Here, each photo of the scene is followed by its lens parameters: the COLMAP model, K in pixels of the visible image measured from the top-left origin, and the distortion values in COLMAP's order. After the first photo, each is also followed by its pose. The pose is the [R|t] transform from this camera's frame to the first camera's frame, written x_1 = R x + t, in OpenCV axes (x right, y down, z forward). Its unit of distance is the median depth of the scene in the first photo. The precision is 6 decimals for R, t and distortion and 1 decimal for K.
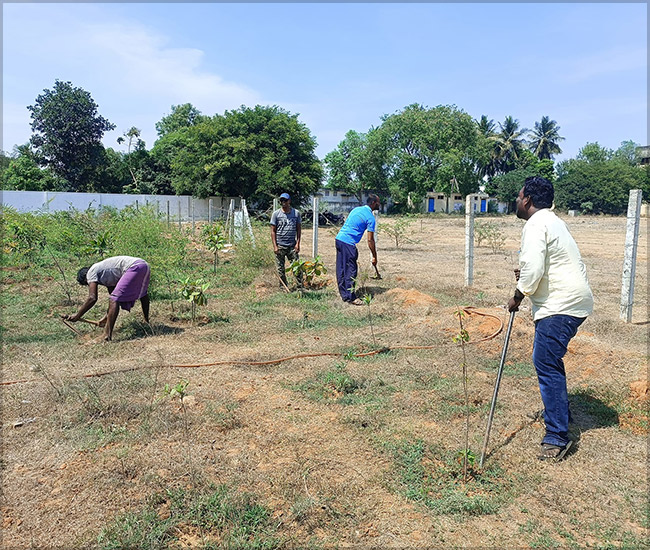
lens RADIAL K [[554.1, 0, 325.0], [0, 554.1, 275.0], [0, 0, 1]] dist [0.011331, 0.005685]
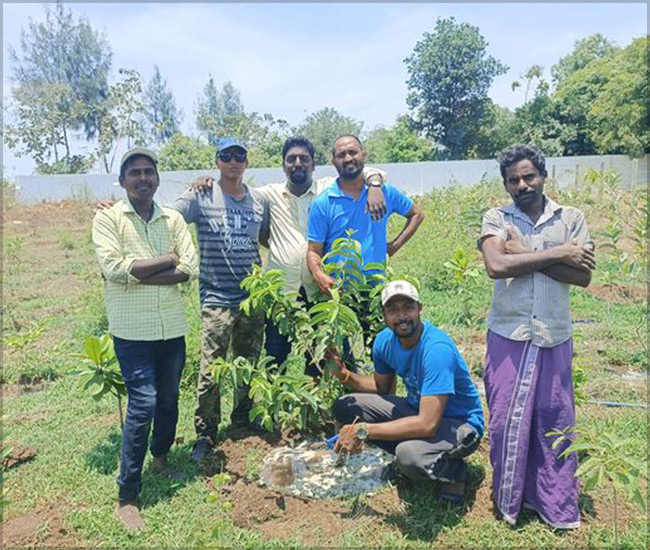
lens RADIAL K [[554.1, 0, 325.0], [0, 554.1, 275.0], [0, 0, 1]] dist [0.011331, 0.005685]
pose [[0.795769, 0.047125, -0.603765, -0.111723], [-0.007645, 0.997670, 0.067793, -0.039977], [0.605553, -0.049332, 0.794275, 0.247757]]
